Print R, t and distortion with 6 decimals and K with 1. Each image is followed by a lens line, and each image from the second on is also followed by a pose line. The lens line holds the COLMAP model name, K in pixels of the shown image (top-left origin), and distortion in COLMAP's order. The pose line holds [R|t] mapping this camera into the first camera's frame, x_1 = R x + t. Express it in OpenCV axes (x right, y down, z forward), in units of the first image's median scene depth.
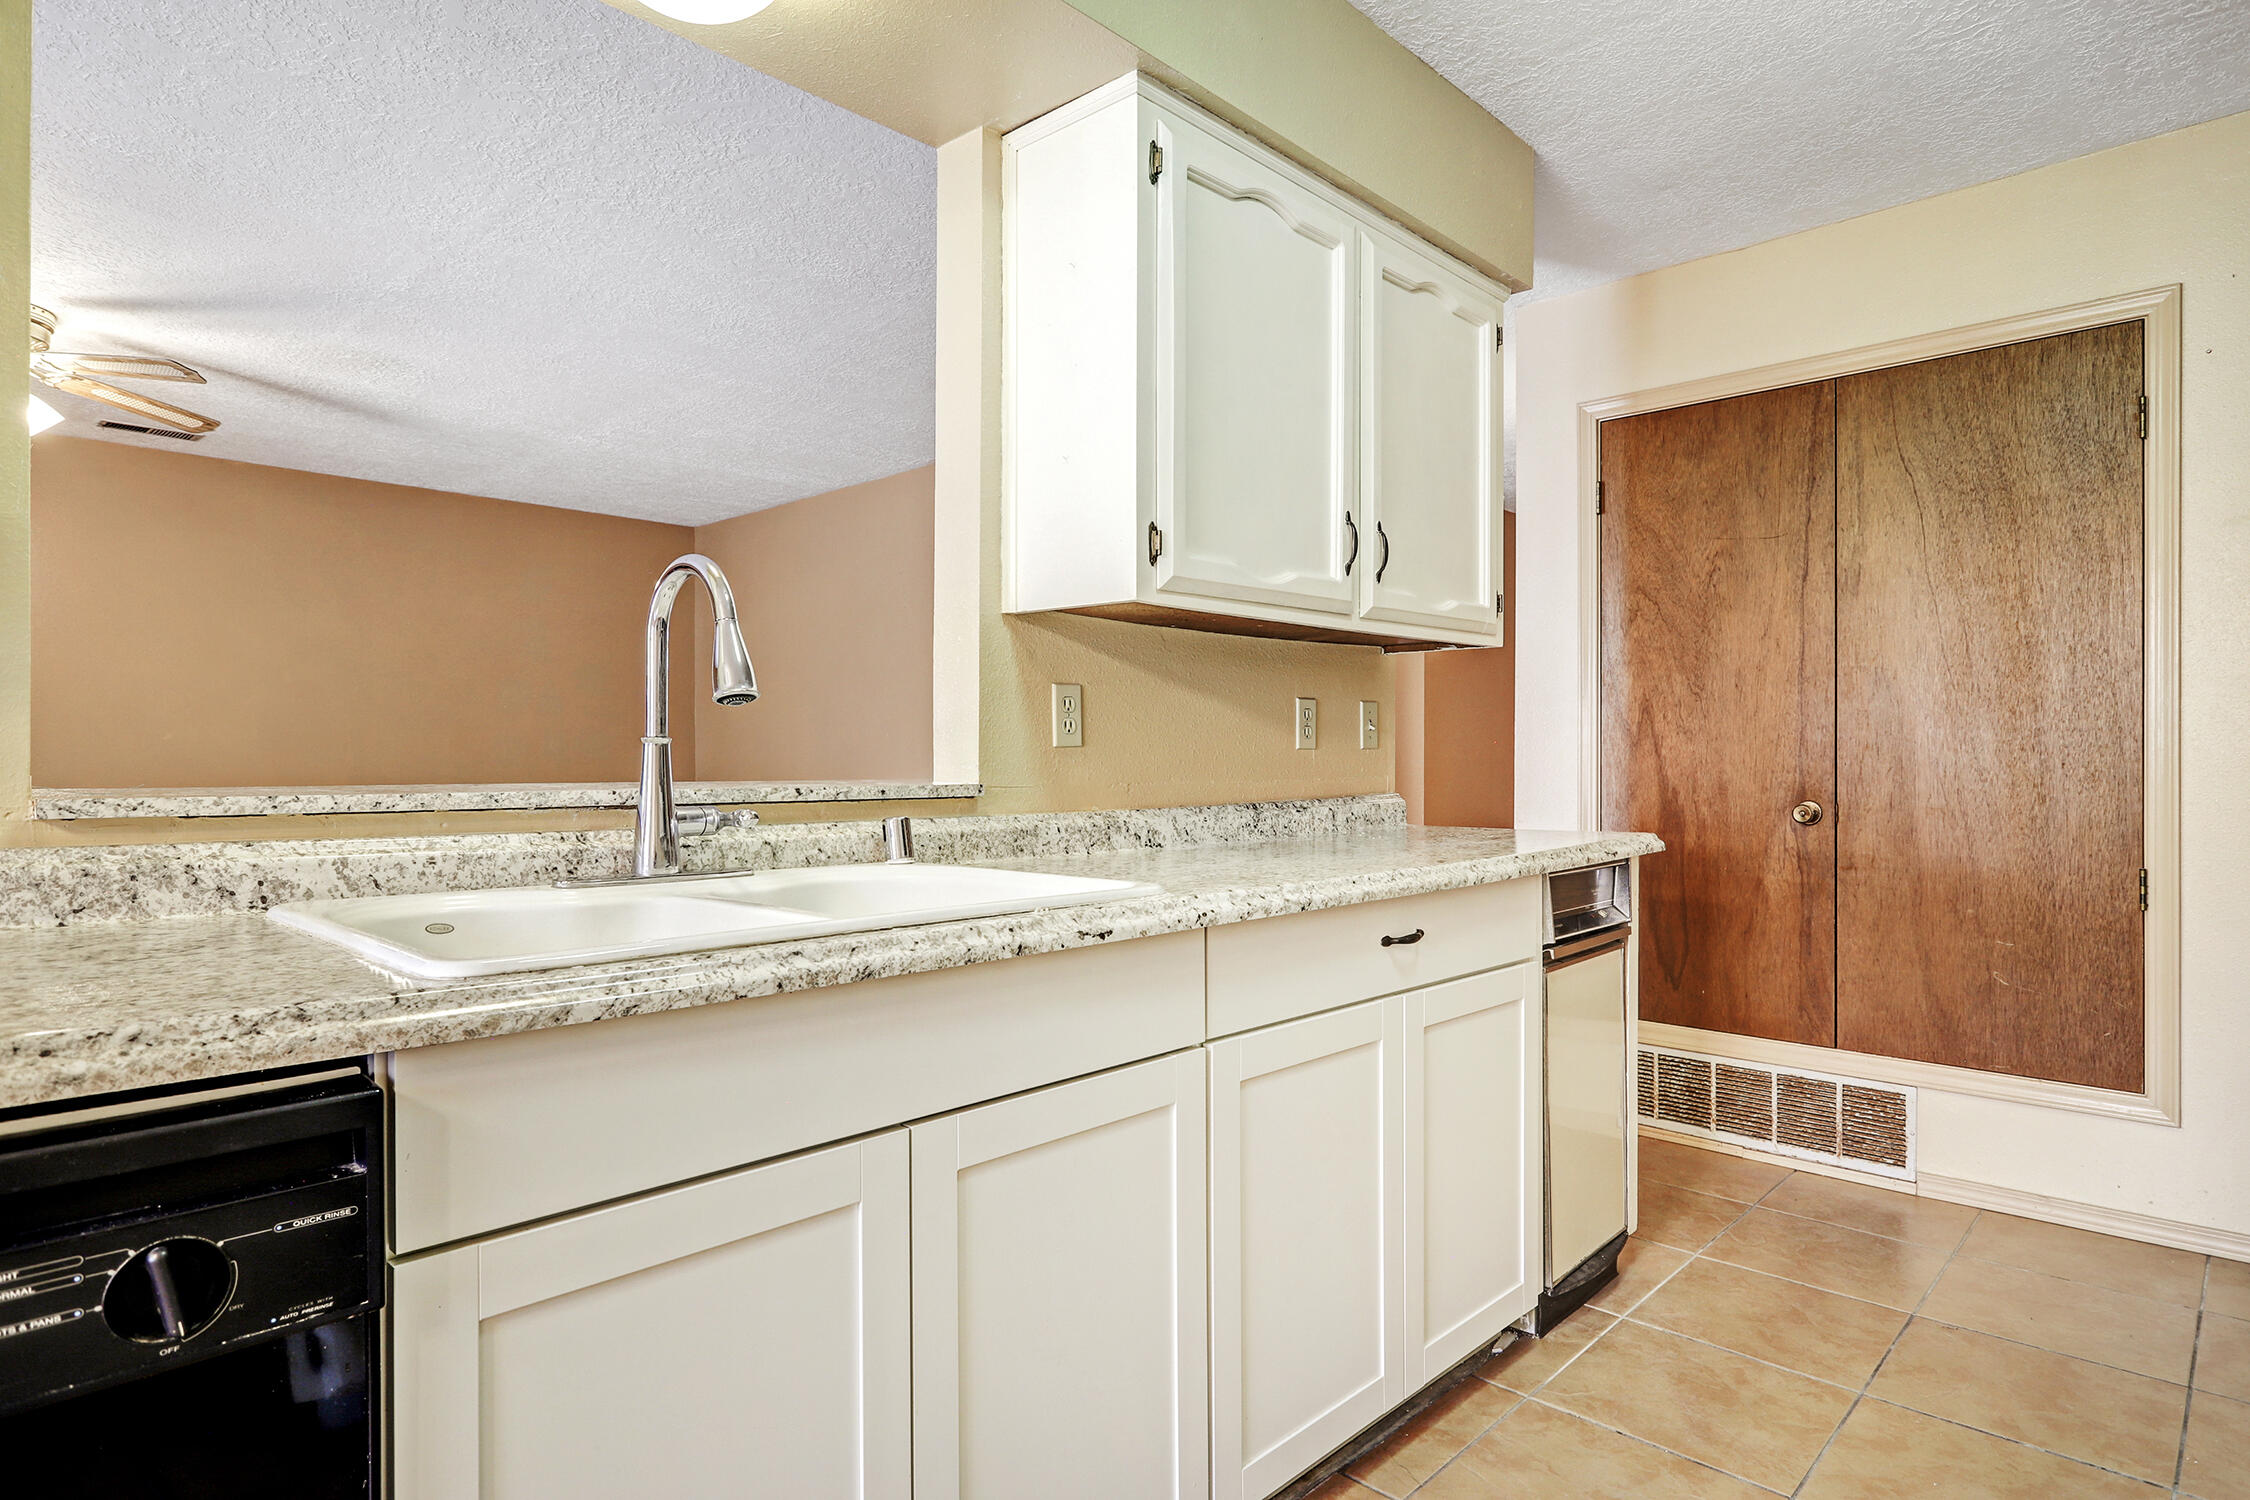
lens RADIAL K [[1168.1, 0, 1119.4], [0, 1168.1, 751.0], [0, 0, 1]] dist [-0.011877, 0.004681]
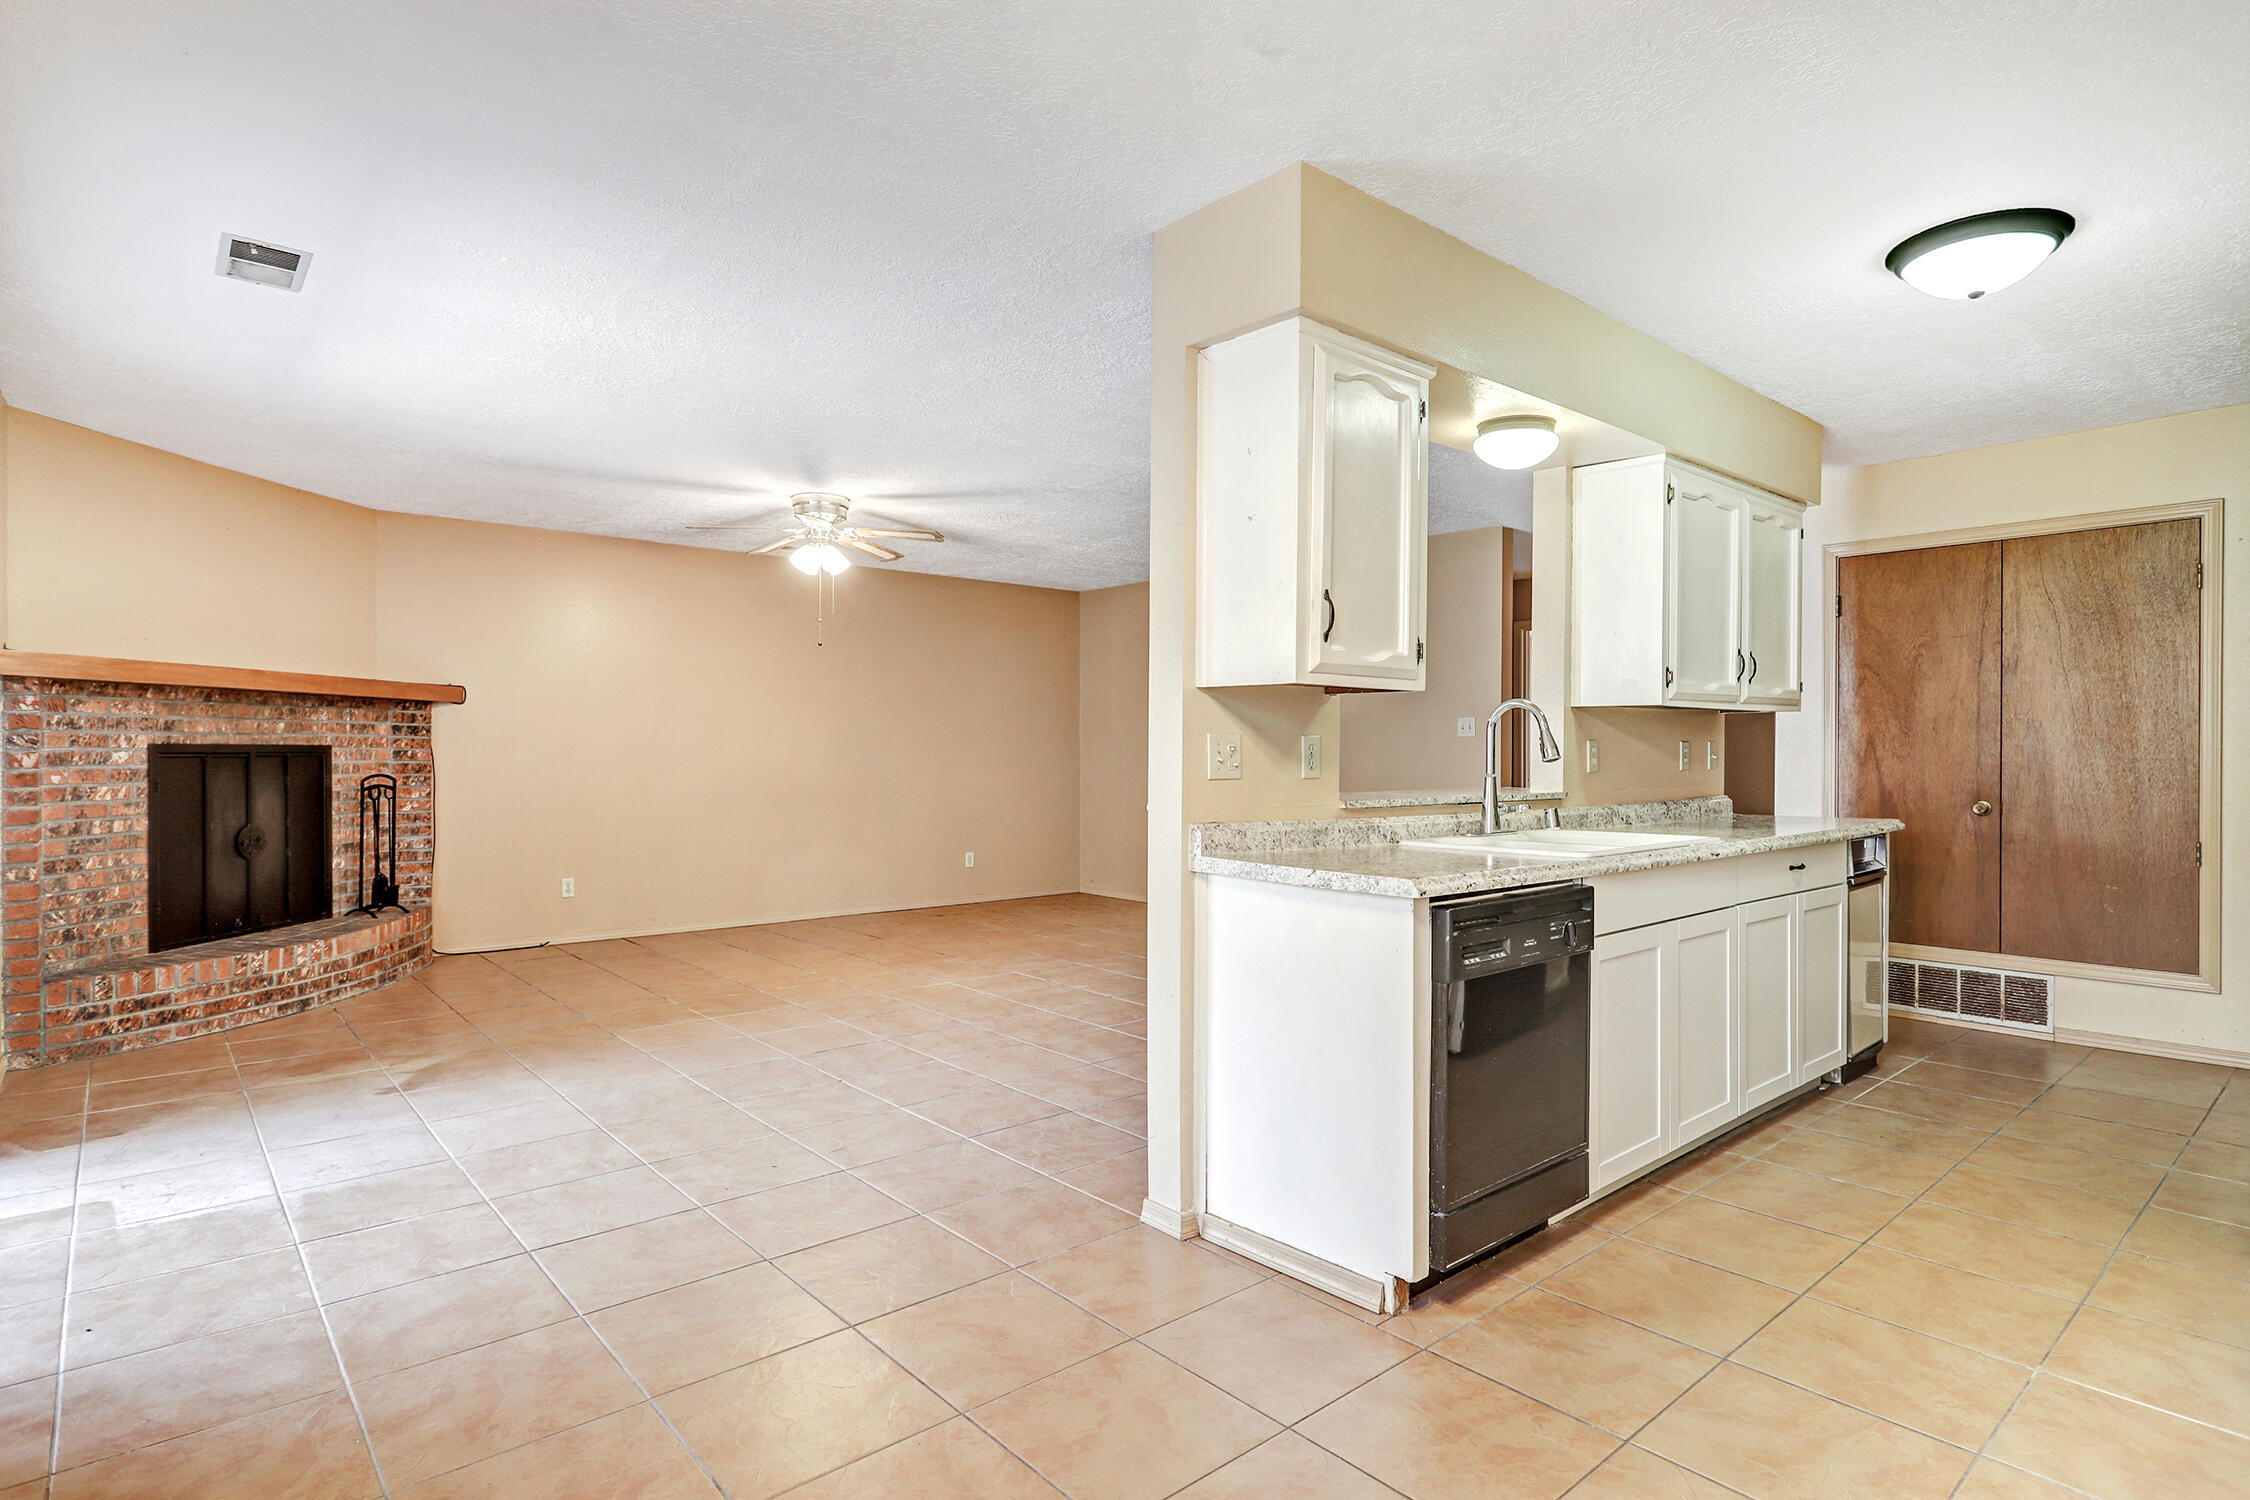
lens RADIAL K [[1112.5, 0, 1129.4], [0, 1112.5, 752.1], [0, 0, 1]] dist [-0.013195, 0.005291]
pose [[0.996110, 0.000284, -0.088118, -0.523889], [0.000182, 0.999986, 0.005281, -0.038084], [0.088118, -0.005277, 0.996096, -0.732460]]
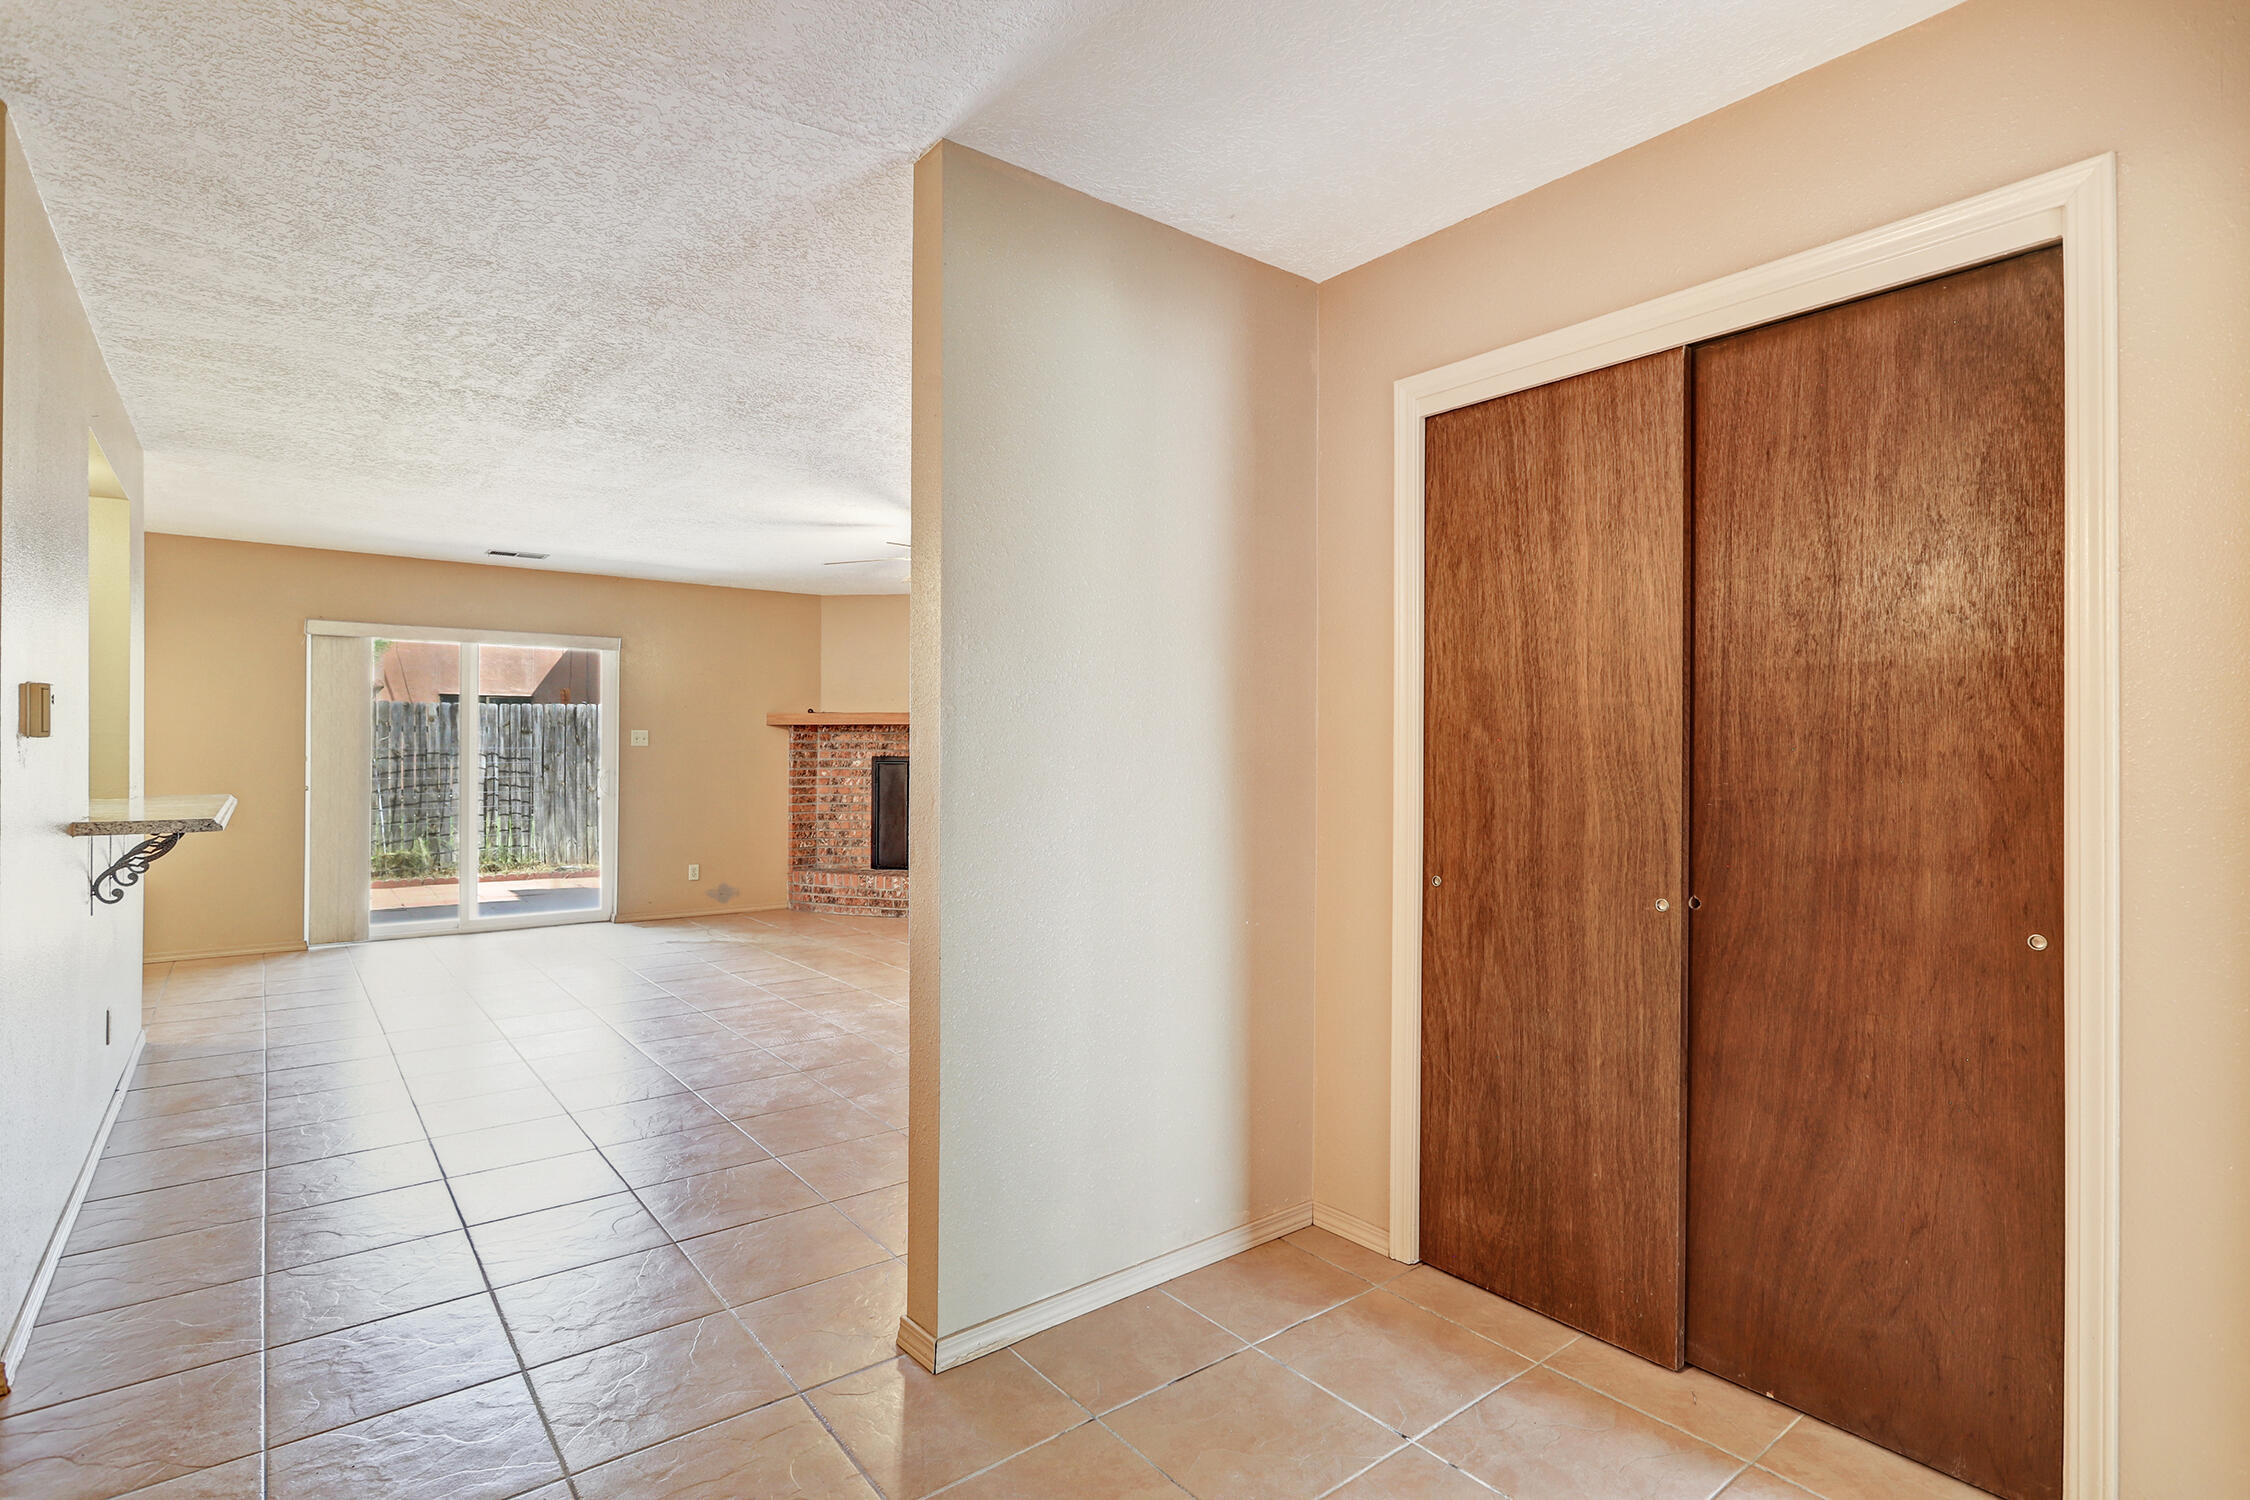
lens RADIAL K [[1112.5, 0, 1111.4], [0, 1112.5, 736.8], [0, 0, 1]] dist [-0.013195, 0.005291]
pose [[-0.162064, -0.014074, -0.986680, 0.845889], [0.000666, 0.999896, -0.014372, -0.051958], [0.986780, -0.002987, -0.162037, 1.974878]]
